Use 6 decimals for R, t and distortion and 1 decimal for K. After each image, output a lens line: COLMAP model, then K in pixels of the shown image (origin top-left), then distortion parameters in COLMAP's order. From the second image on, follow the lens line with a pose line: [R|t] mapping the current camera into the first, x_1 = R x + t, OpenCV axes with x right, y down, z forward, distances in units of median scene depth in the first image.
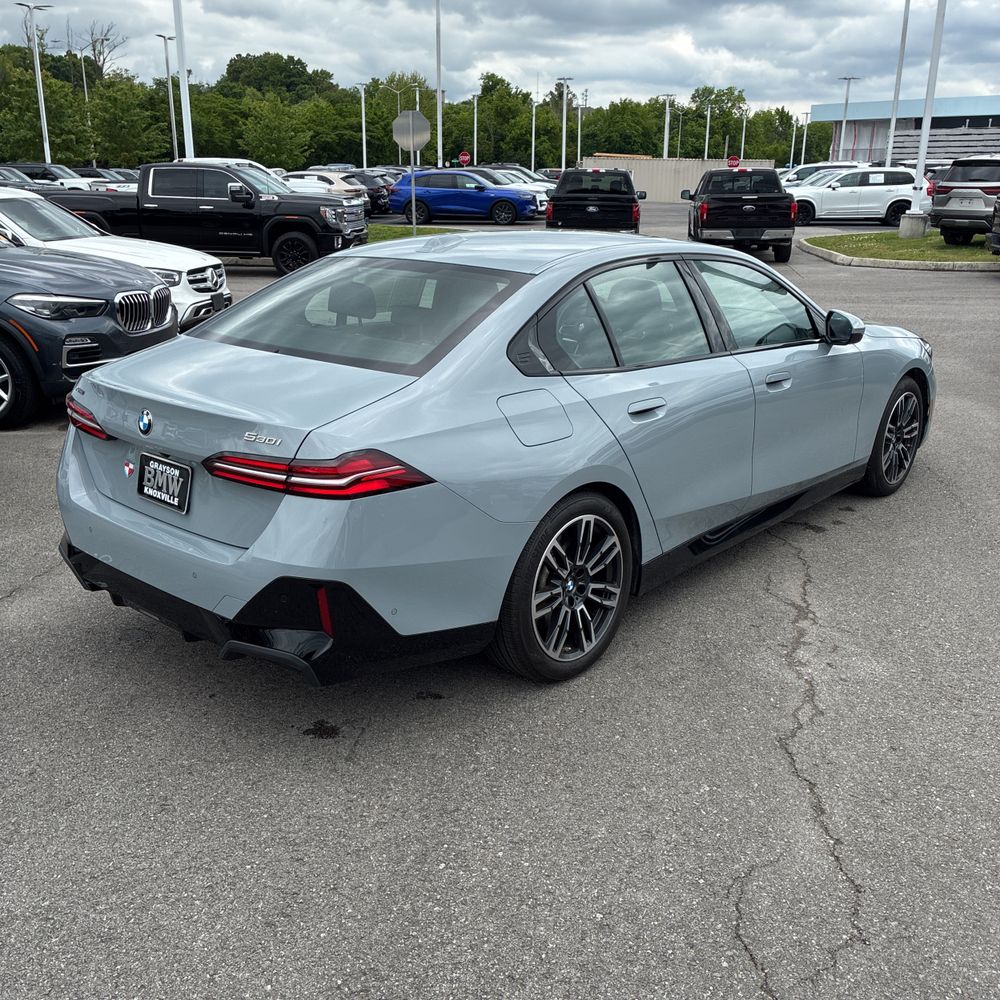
lens RADIAL K [[1014.3, 0, 487.3], [0, 1014.3, 497.2], [0, 0, 1]] dist [0.025344, 0.000000]
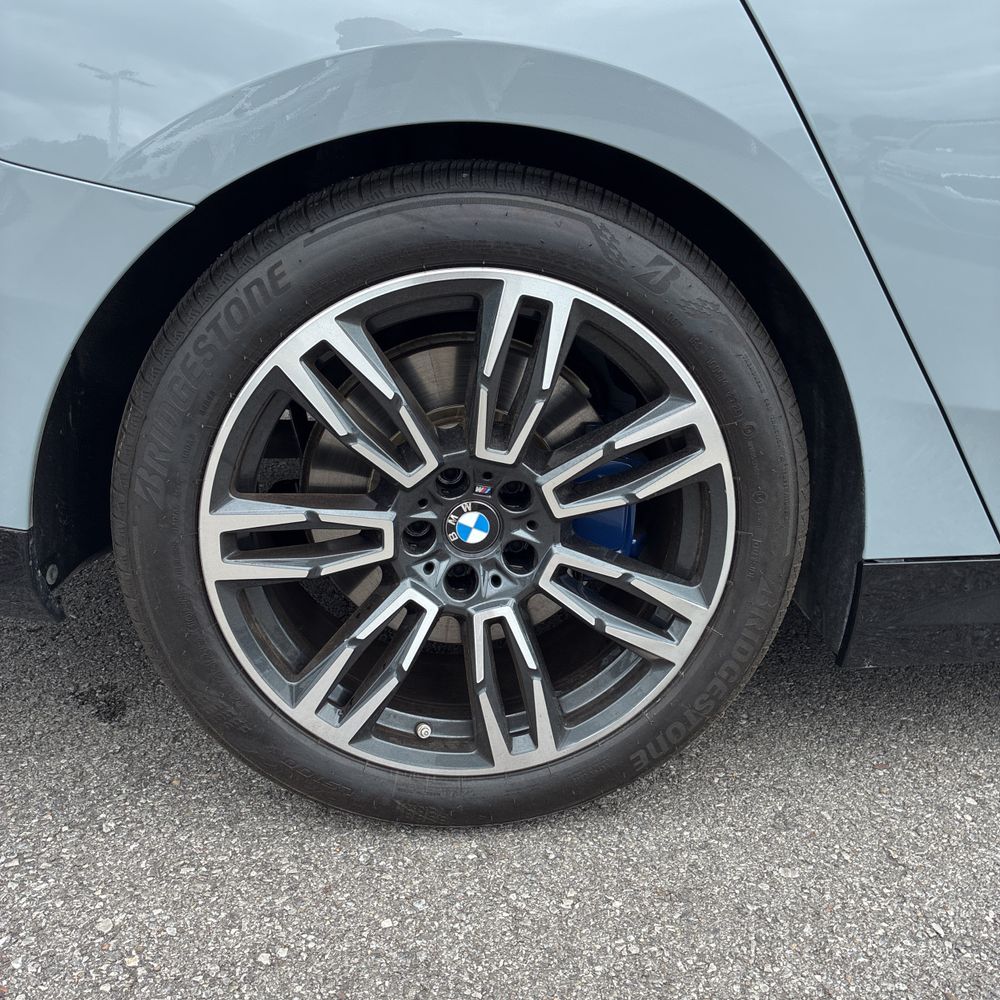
lens RADIAL K [[1014.3, 0, 524.2], [0, 1014.3, 499.1], [0, 0, 1]] dist [0.025344, 0.000000]
pose [[0.755703, 0.243690, -0.607889, 0.265692], [-0.227863, 0.968037, 0.104797, 0.045700], [0.613997, 0.059320, 0.787076, 0.780456]]
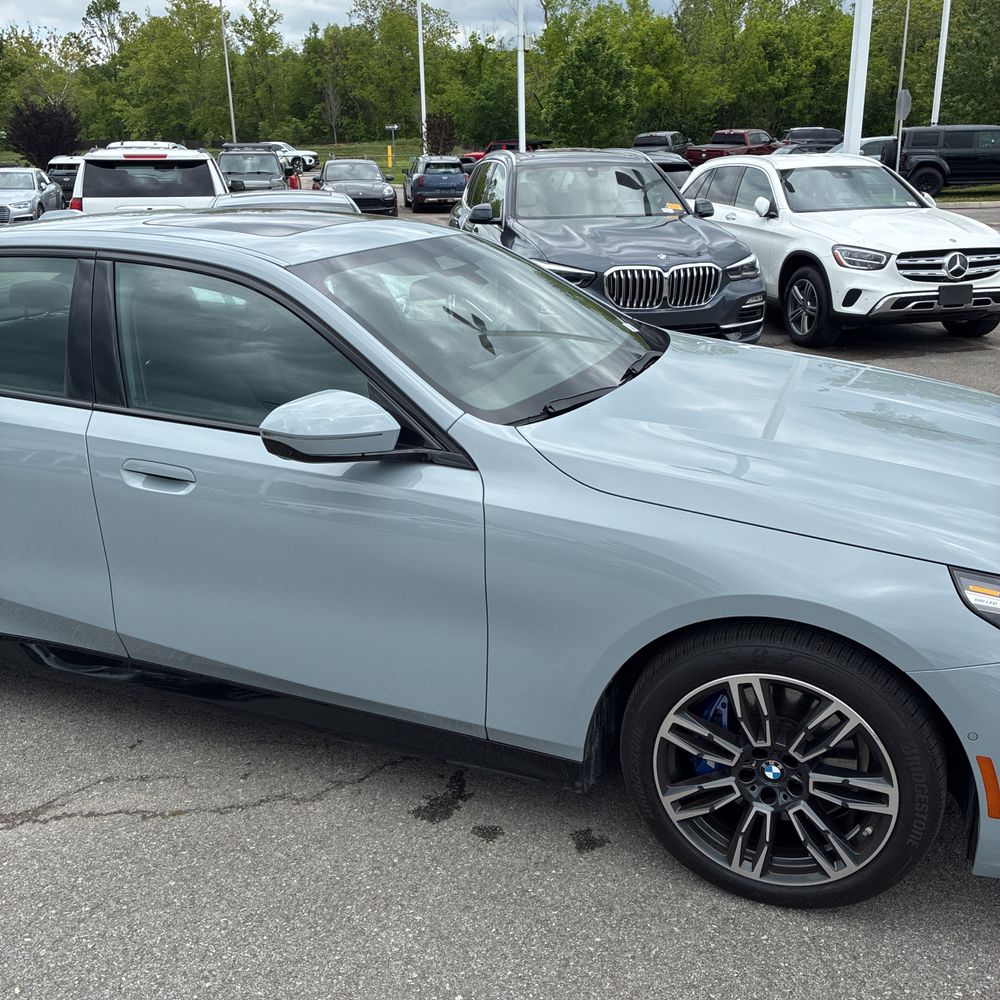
lens RADIAL K [[1014.3, 0, 498.1], [0, 1014.3, 496.8], [0, 0, 1]] dist [0.025344, 0.000000]
pose [[0.340261, 0.289458, -0.894671, 1.098763], [-0.260397, 0.943239, 0.206137, -0.343090], [0.903557, 0.162830, 0.396321, 1.160749]]
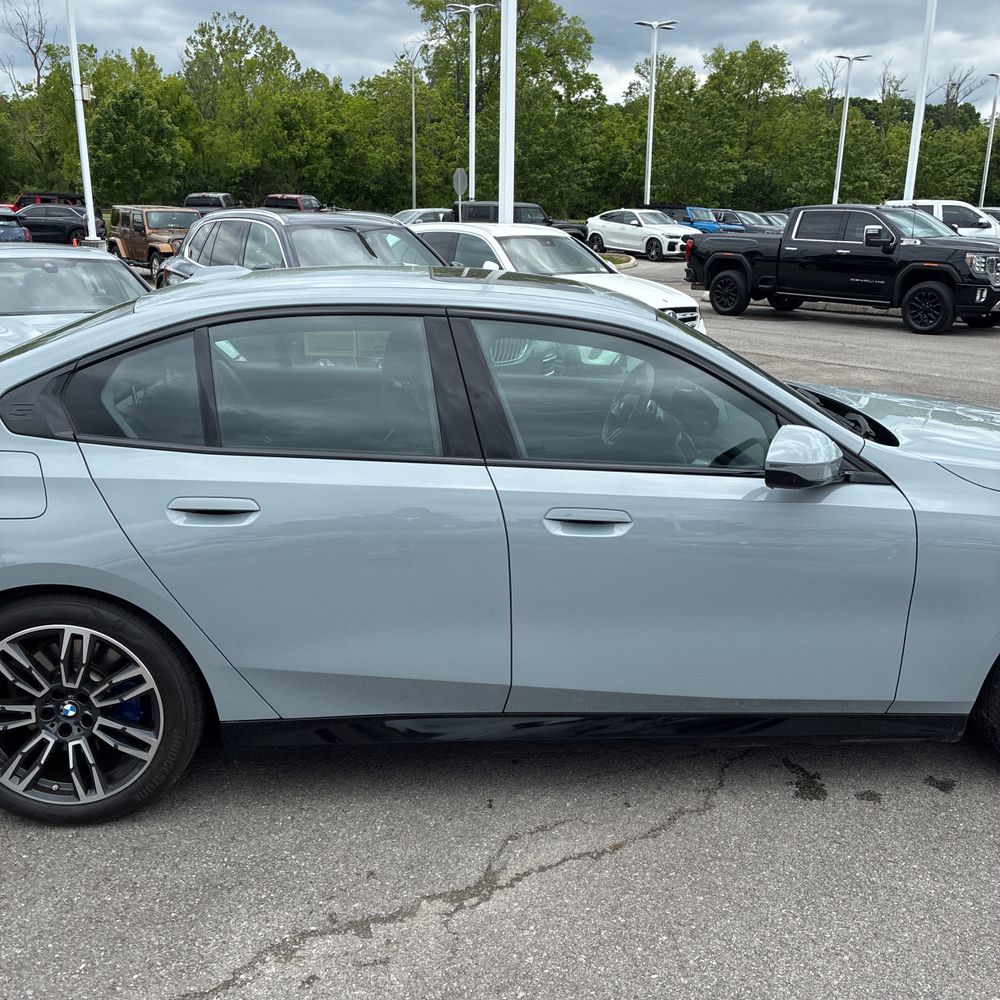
lens RADIAL K [[1014.3, 0, 499.1], [0, 1014.3, 509.4], [0, 0, 1]] dist [0.025344, 0.000000]
pose [[0.725669, 0.197789, -0.659002, 0.802519], [-0.218442, 0.974467, 0.051930, -0.174399], [0.652447, 0.106269, 0.750346, 0.612043]]
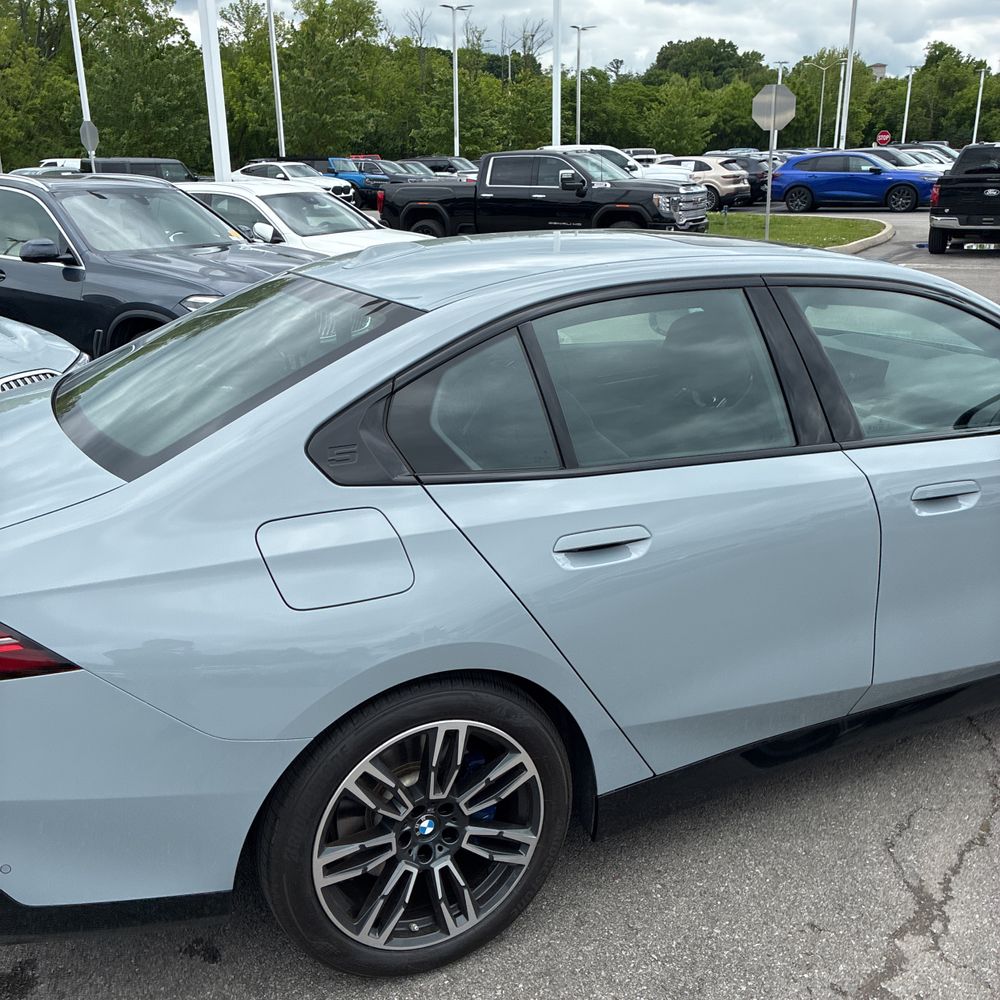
lens RADIAL K [[1014.3, 0, 483.9], [0, 1014.3, 497.1], [0, 0, 1]] dist [0.025344, 0.000000]
pose [[0.923435, 0.100683, -0.370312, 0.317926], [-0.096414, 0.994887, 0.030073, -0.130101], [0.371446, 0.007933, 0.928421, 0.446228]]
